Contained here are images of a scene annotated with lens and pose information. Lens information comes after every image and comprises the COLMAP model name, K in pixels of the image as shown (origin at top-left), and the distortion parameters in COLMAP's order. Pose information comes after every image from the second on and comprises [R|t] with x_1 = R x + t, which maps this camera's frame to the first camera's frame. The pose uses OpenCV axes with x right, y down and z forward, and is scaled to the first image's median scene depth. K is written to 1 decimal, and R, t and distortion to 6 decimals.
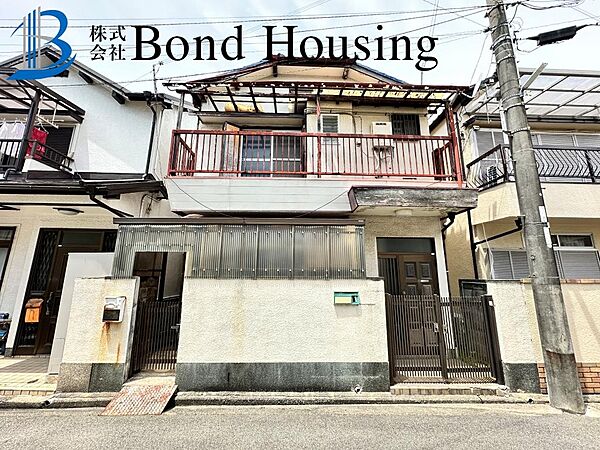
lens RADIAL K [[246.6, 0, 300.0], [0, 246.6, 225.0], [0, 0, 1]] dist [-0.000809, -0.000210]
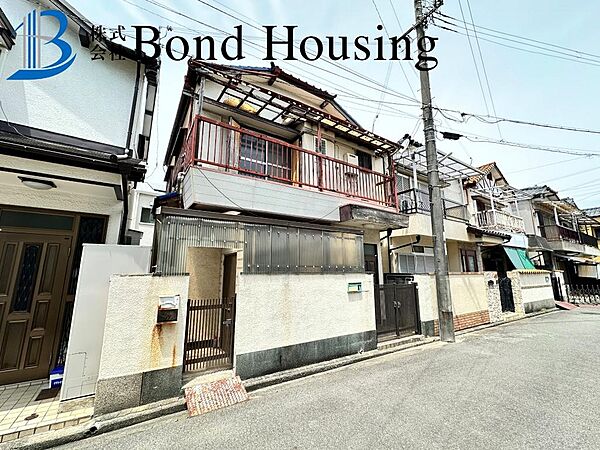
lens RADIAL K [[246.6, 0, 300.0], [0, 246.6, 225.0], [0, 0, 1]] dist [-0.000809, -0.000210]
pose [[0.858015, 0.088905, 0.505872, -0.791285], [-0.096651, 0.995258, -0.010982, -0.003001], [-0.504450, -0.039471, 0.862538, -0.012844]]
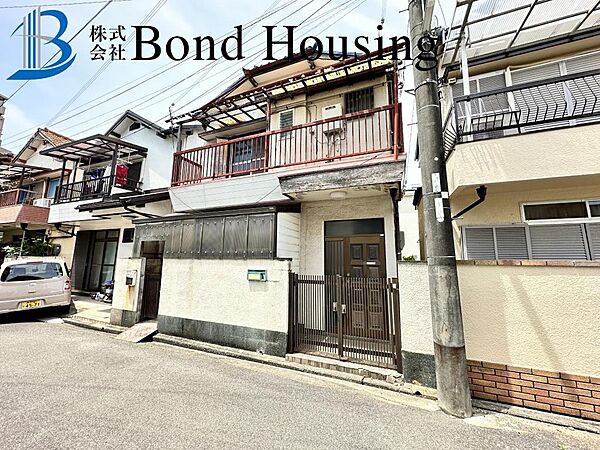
lens RADIAL K [[239.3, 0, 299.8], [0, 239.3, 222.8], [0, 0, 1]] dist [-0.001879, -0.000206]
pose [[0.909529, -0.060476, -0.411218, 0.853317], [0.076544, 0.996808, 0.022703, 0.036407], [0.408532, -0.052126, 0.911254, 0.055971]]
